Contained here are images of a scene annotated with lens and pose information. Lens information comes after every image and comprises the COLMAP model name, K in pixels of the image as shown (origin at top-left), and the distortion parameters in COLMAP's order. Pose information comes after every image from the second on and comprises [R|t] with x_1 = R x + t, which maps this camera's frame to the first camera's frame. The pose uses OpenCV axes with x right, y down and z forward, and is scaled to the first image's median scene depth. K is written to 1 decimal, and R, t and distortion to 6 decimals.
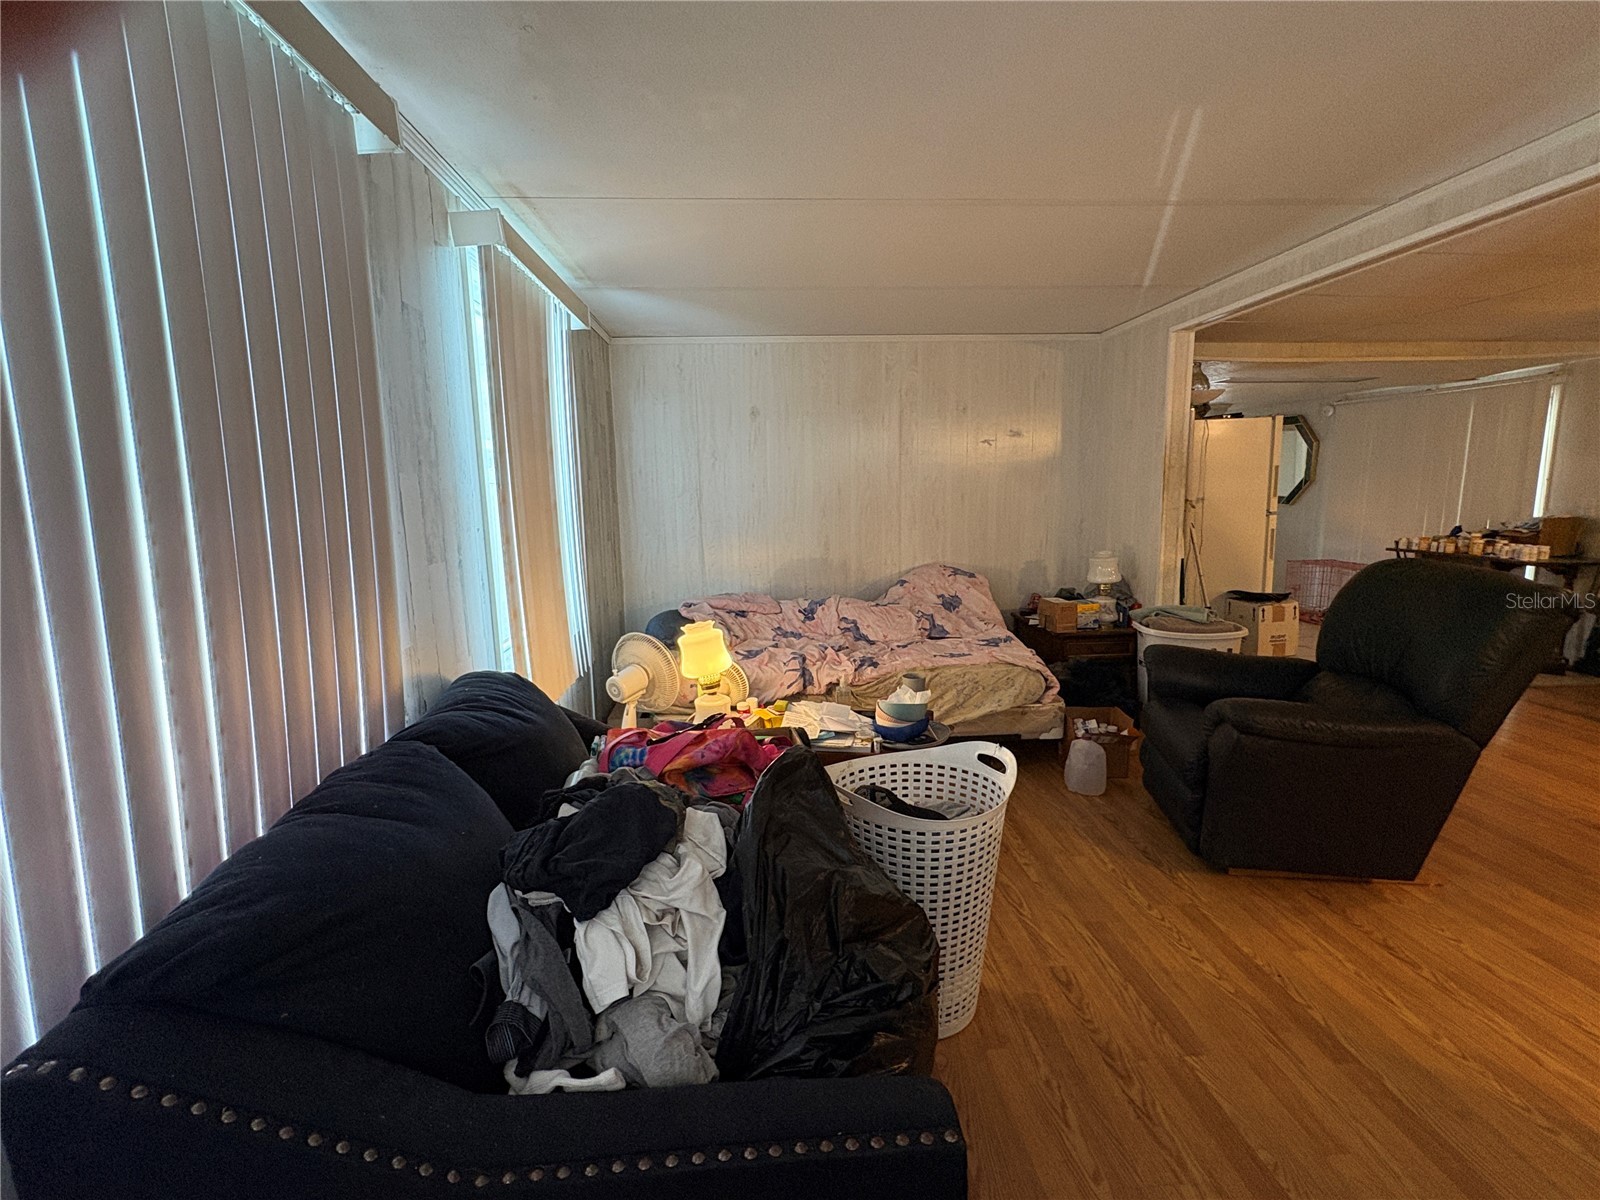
lens RADIAL K [[759.1, 0, 800.8], [0, 759.1, 604.3], [0, 0, 1]] dist [-0.002842, 0.001958]
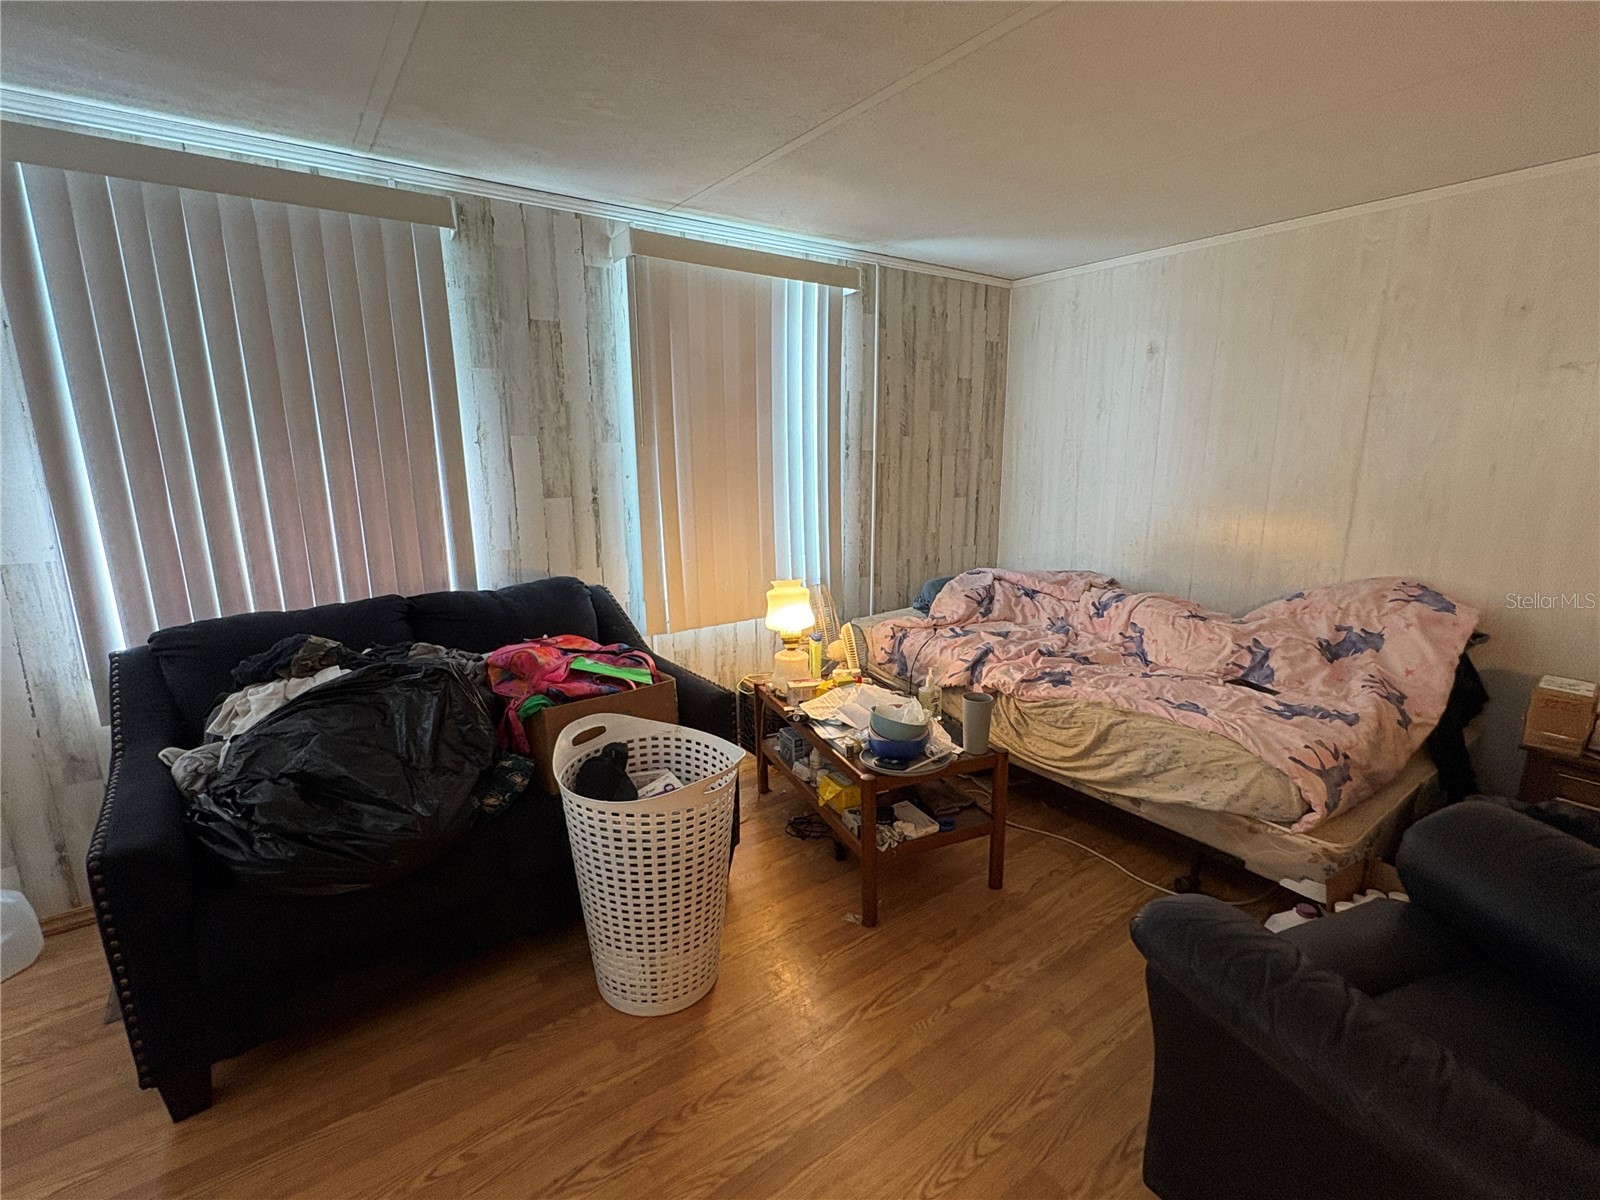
lens RADIAL K [[759.1, 0, 798.7], [0, 759.1, 602.3], [0, 0, 1]] dist [-0.002842, 0.001958]
pose [[0.515948, 0.196656, -0.833741, 0.585441], [-0.137608, 0.979679, 0.145923, -0.076582], [0.845495, 0.039441, 0.532524, 0.360536]]
